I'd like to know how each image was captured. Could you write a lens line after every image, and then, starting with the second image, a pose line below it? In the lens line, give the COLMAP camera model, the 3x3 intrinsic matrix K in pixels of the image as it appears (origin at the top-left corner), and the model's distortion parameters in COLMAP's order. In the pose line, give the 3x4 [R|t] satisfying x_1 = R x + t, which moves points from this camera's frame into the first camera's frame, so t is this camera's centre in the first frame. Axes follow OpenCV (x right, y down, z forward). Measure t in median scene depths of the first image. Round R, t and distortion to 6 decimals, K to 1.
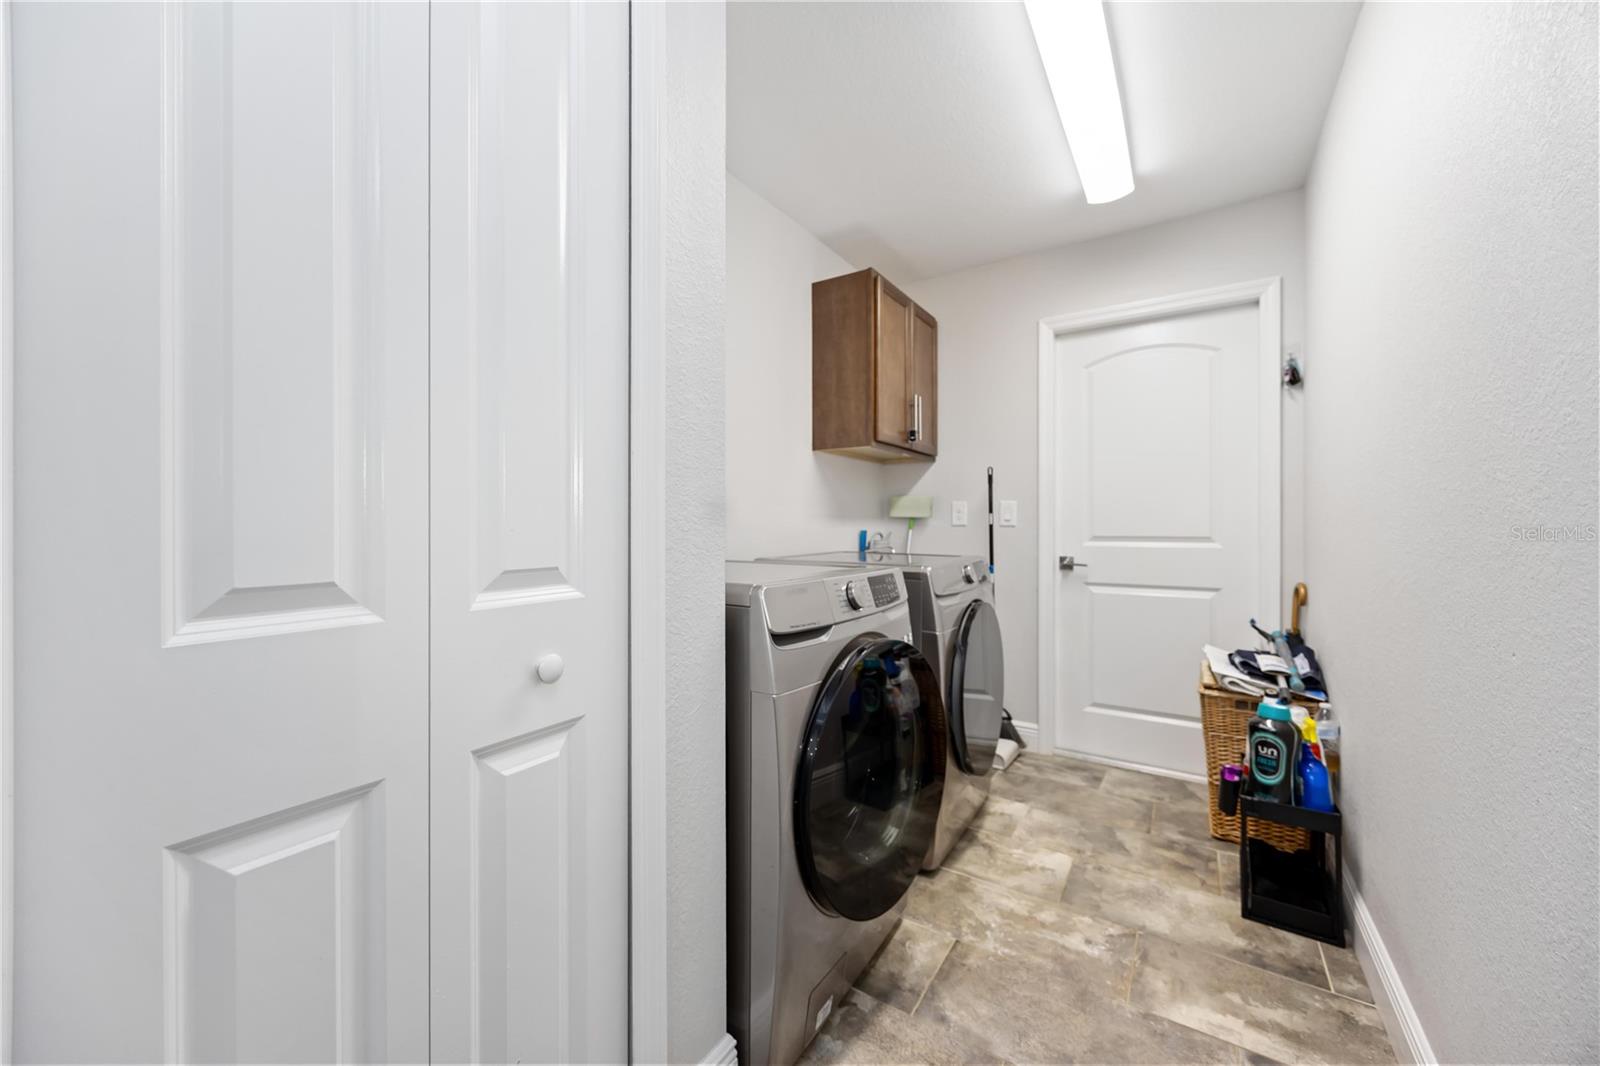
lens RADIAL K [[603.2, 0, 796.1], [0, 603.2, 528.9], [0, 0, 1]] dist [-0.002484, 0.000102]
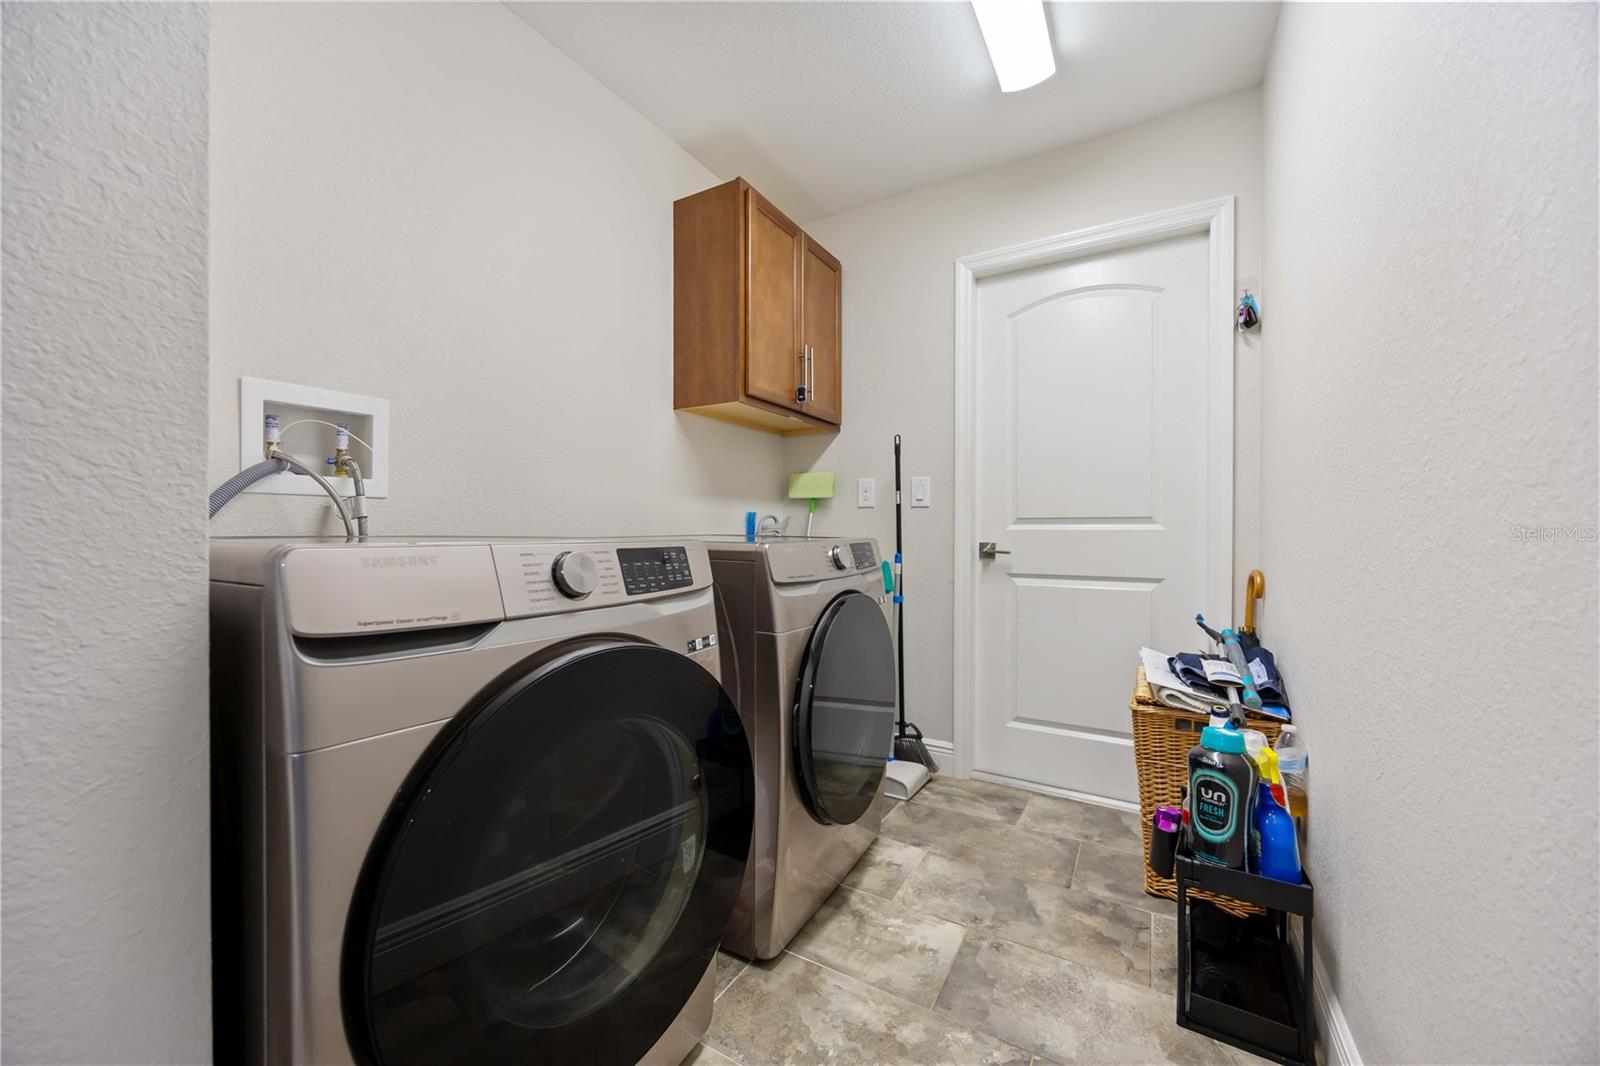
lens RADIAL K [[603.2, 0, 796.6], [0, 603.2, 535.1], [0, 0, 1]] dist [-0.002484, 0.000102]
pose [[0.998763, 0.002160, 0.049684, 0.200517], [-0.002414, 0.999984, 0.005042, 0.044469], [-0.049673, -0.005155, 0.998752, 0.246902]]
